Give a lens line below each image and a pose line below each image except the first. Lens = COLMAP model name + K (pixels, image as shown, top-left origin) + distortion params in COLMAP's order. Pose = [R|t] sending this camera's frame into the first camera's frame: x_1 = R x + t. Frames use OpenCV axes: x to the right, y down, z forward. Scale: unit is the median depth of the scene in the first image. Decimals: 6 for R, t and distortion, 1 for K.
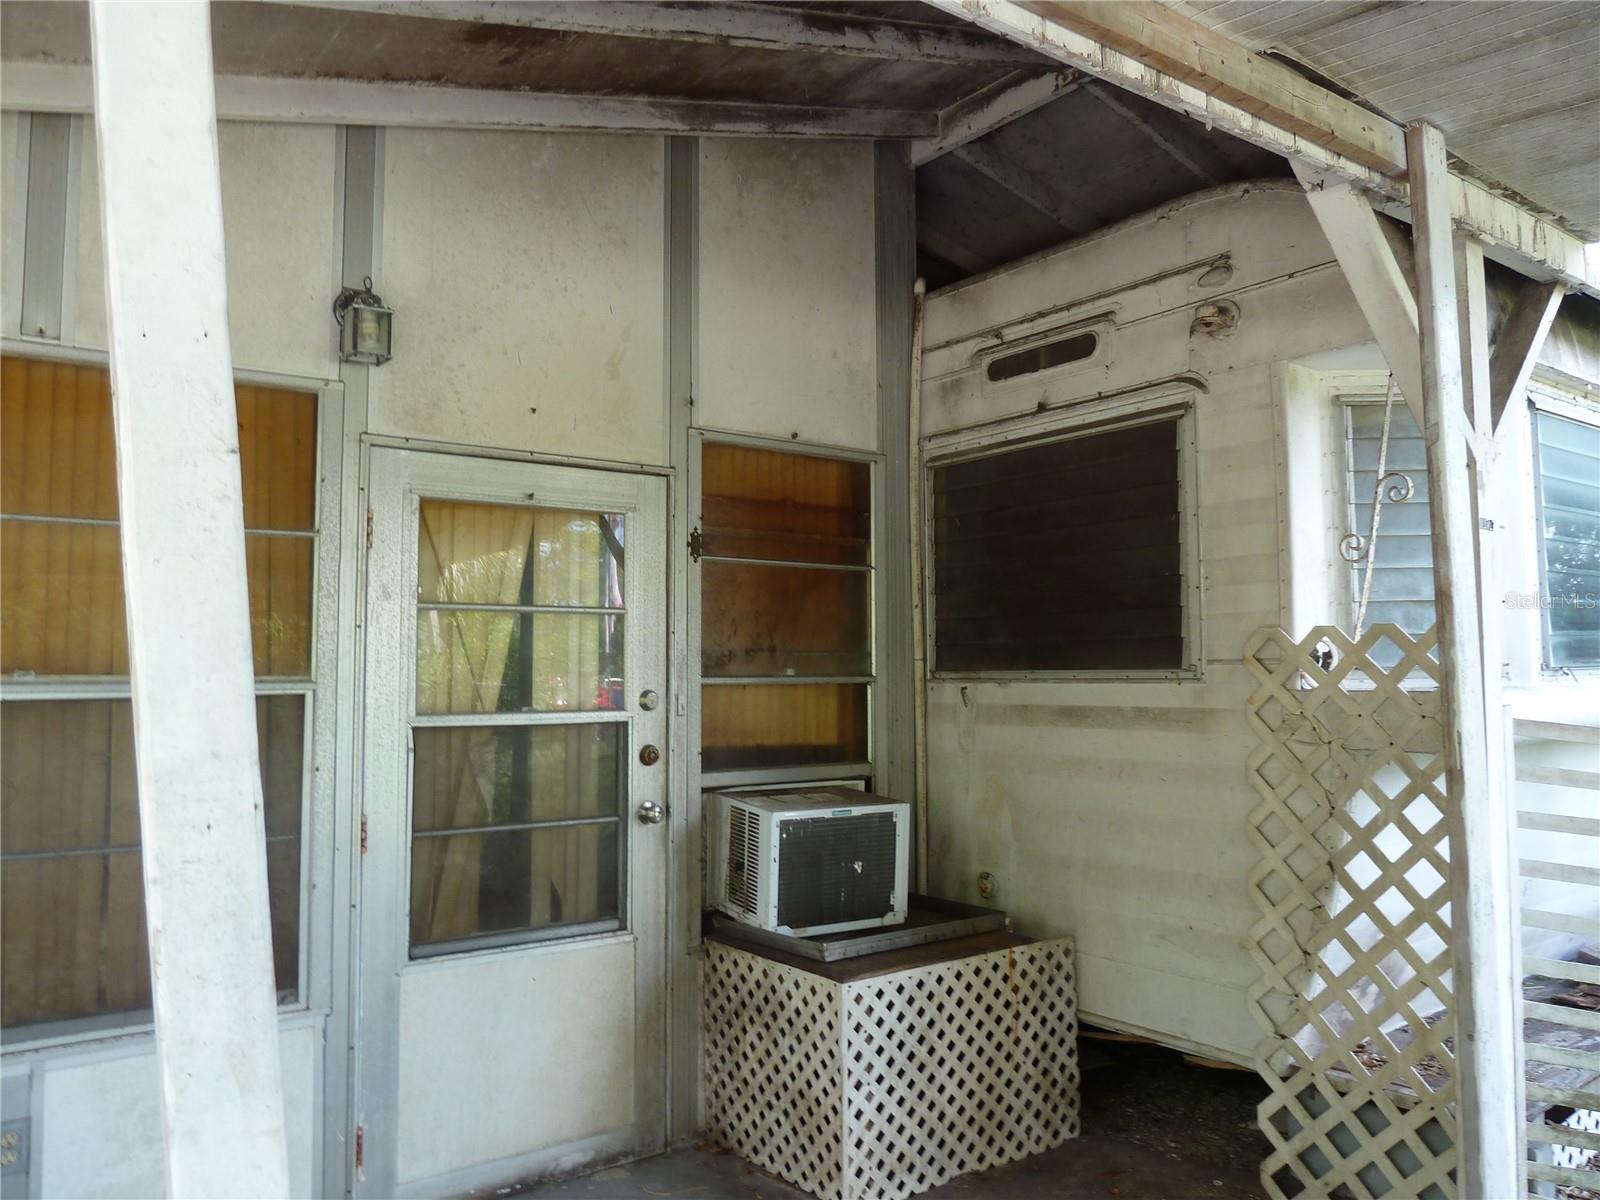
lens RADIAL K [[1199.4, 0, 806.3], [0, 1199.4, 597.2], [0, 0, 1]] dist [-0.028675, -0.004025]
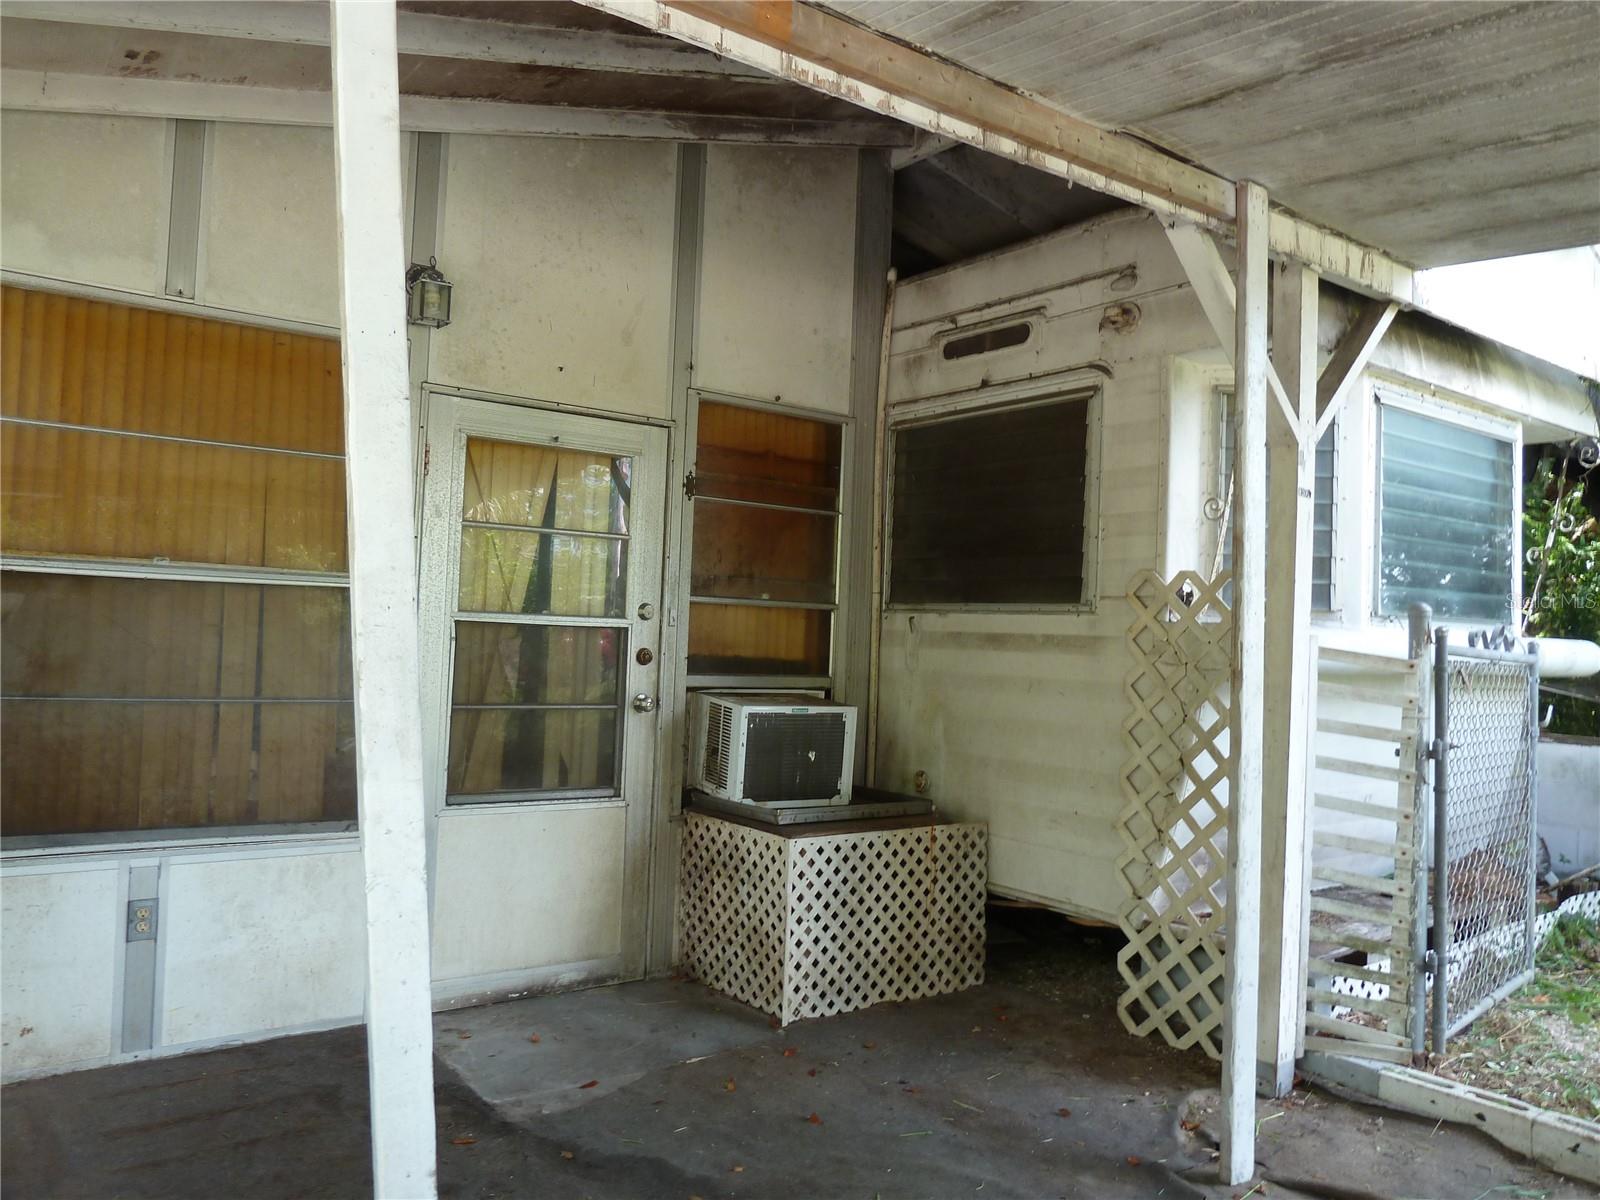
lens RADIAL K [[1199.4, 0, 806.3], [0, 1199.4, 597.2], [0, 0, 1]] dist [-0.028675, -0.004025]
pose [[0.999007, 0.044279, -0.005034, 0.038801], [-0.044087, 0.998474, 0.033268, 0.024924], [0.006499, -0.033013, 0.999434, -0.227000]]
